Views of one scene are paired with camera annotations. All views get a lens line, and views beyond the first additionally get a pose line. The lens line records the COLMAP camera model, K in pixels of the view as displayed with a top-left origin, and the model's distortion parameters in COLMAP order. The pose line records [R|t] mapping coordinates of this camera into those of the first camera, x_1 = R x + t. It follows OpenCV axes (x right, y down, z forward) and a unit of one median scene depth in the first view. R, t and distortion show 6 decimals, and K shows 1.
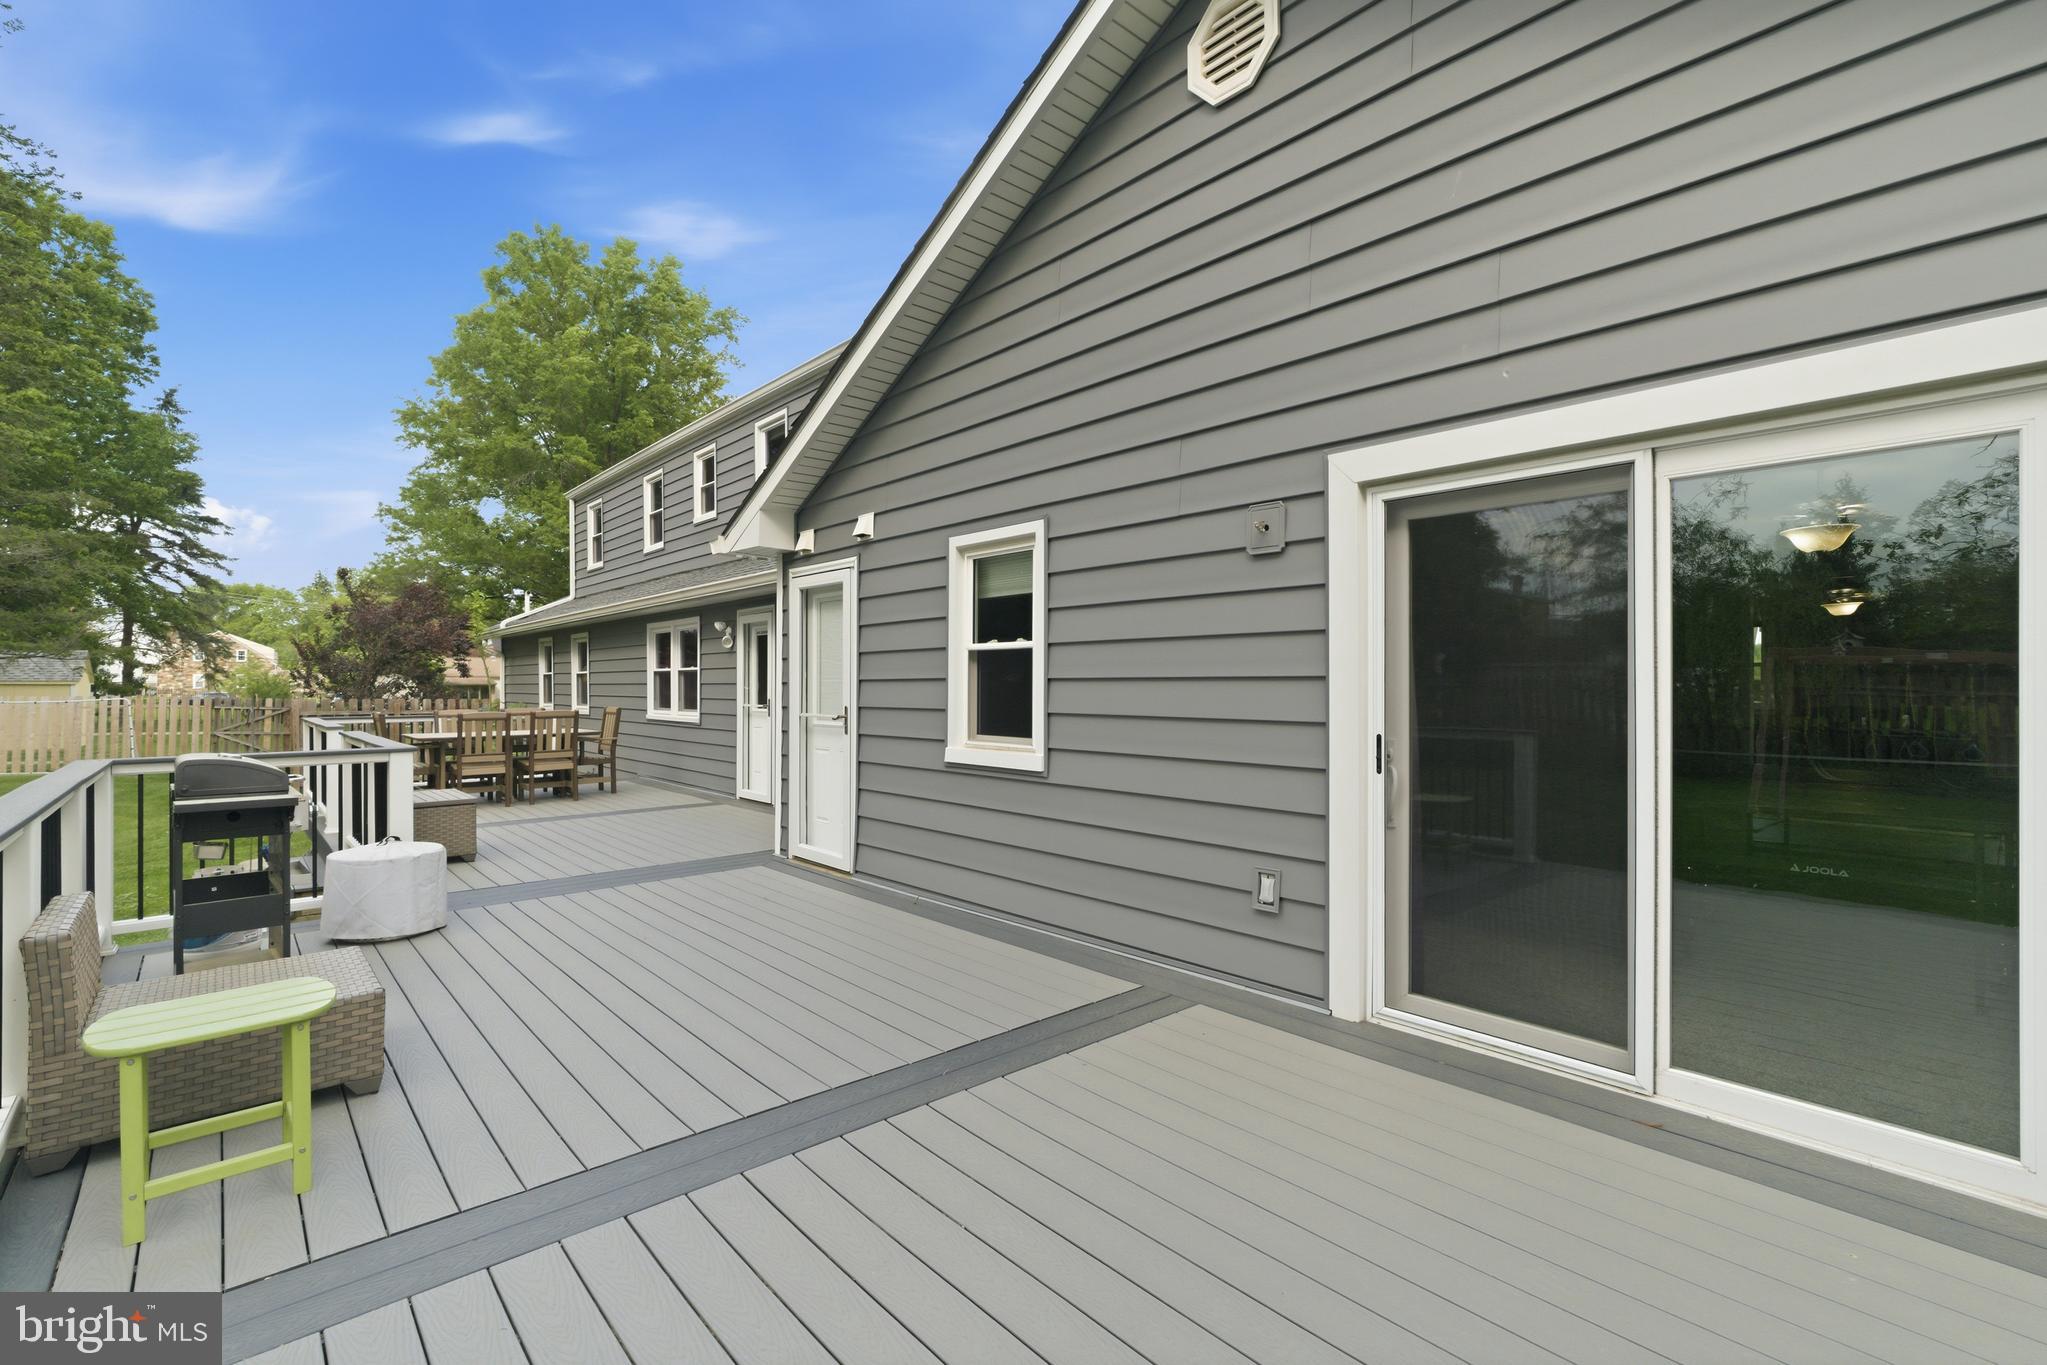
lens RADIAL K [[940.2, 0, 988.7], [0, 940.2, 679.3], [0, 0, 1]] dist [-0.000145, 0.002276]
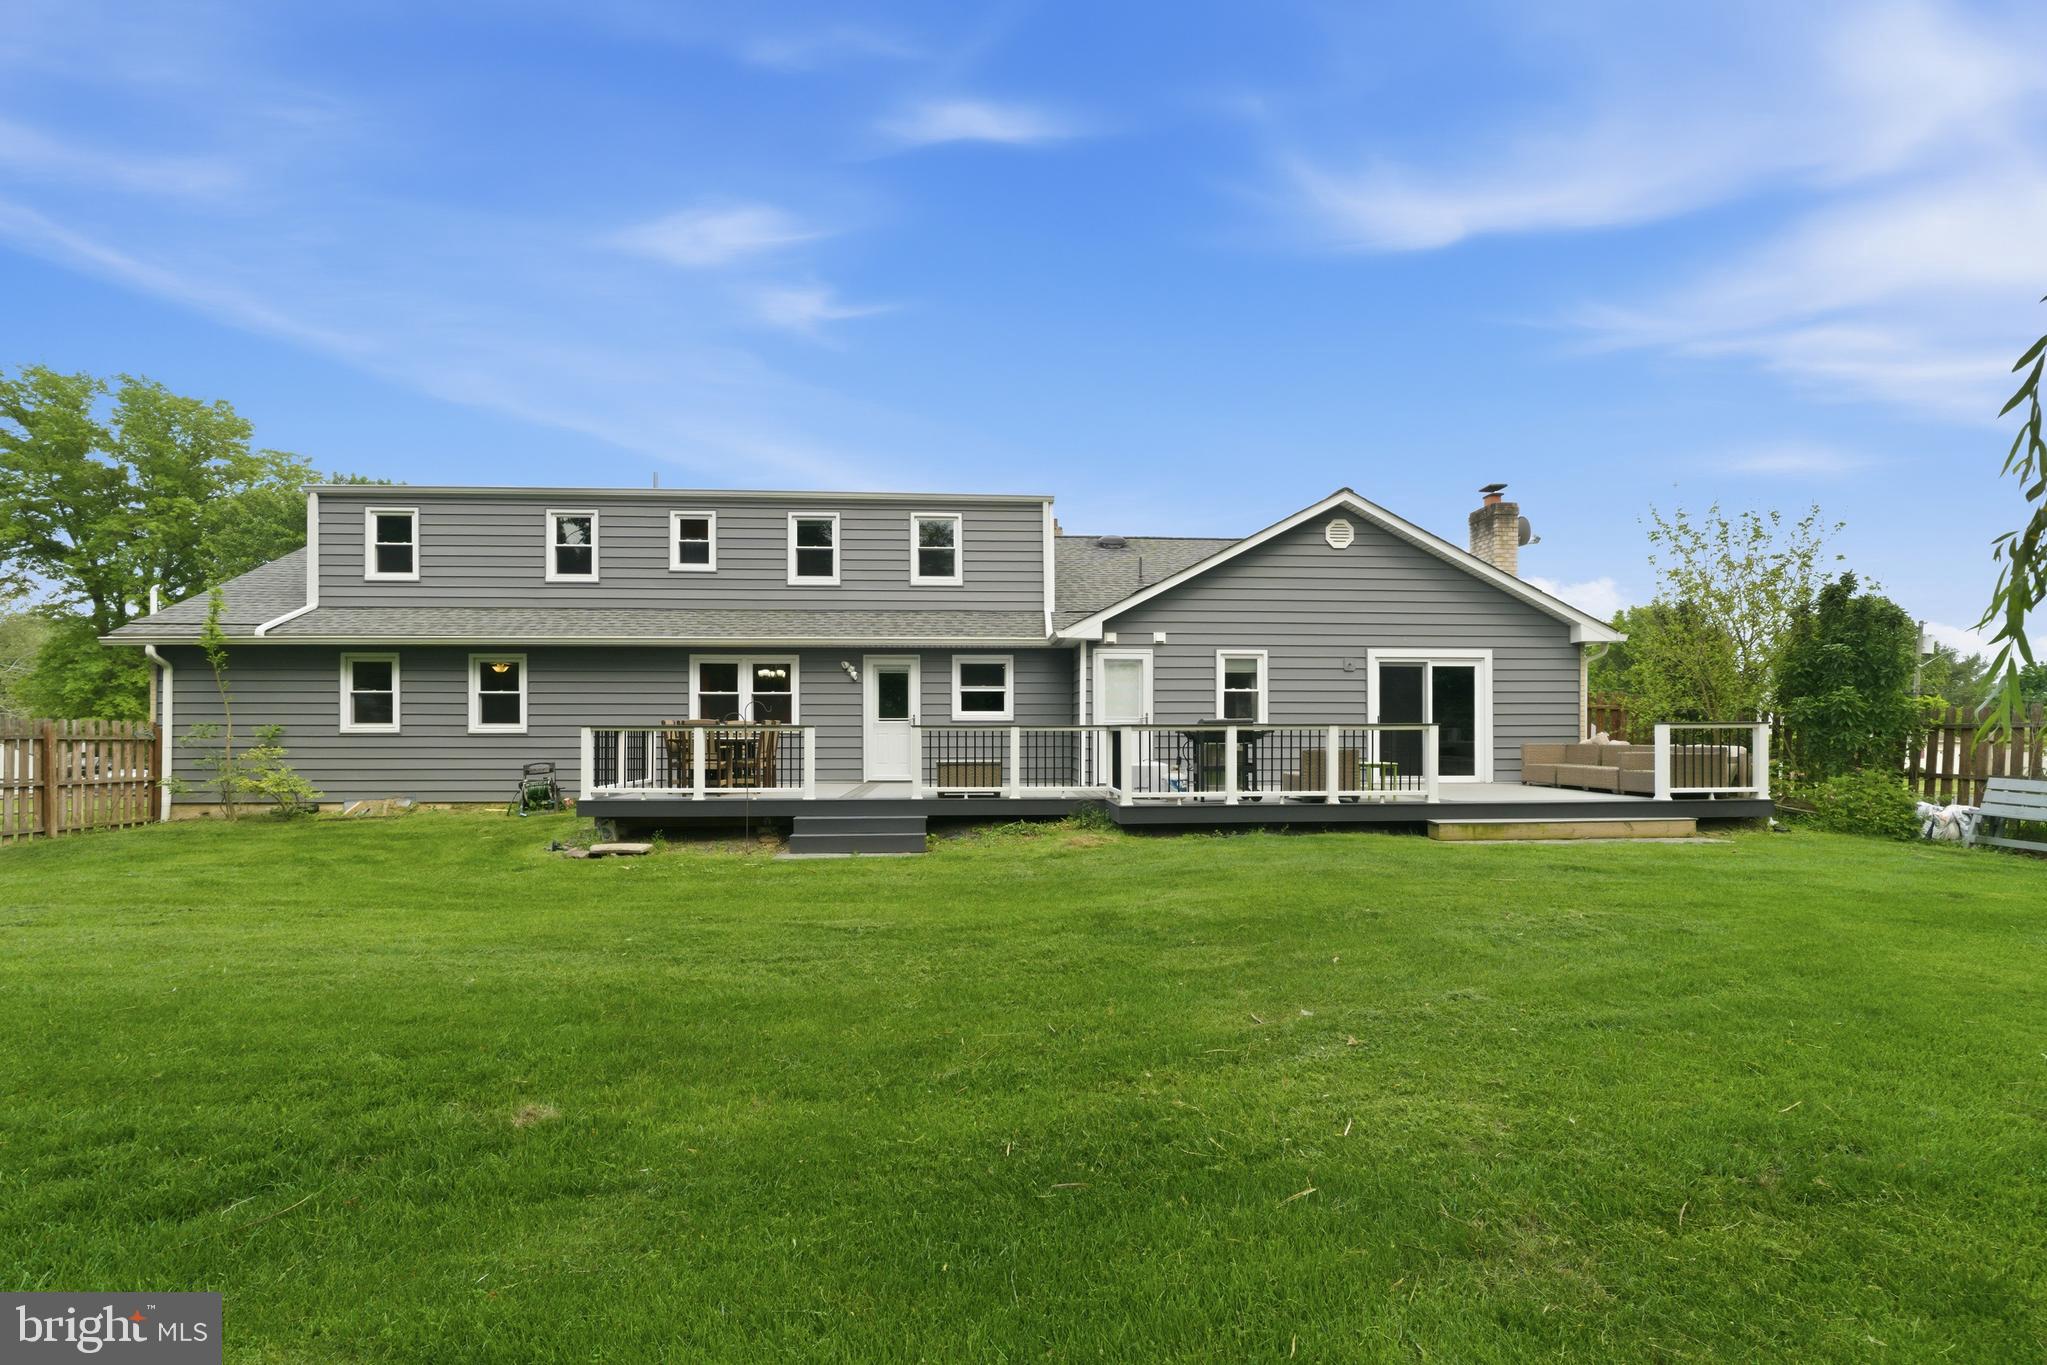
lens RADIAL K [[940.2, 0, 992.1], [0, 940.2, 722.1], [0, 0, 1]] dist [-0.000145, 0.002276]
pose [[0.618741, 0.010635, 0.785523, -1.322715], [-0.007411, 0.999943, -0.007701, 0.043475], [-0.785560, -0.001056, 0.618784, -0.087185]]
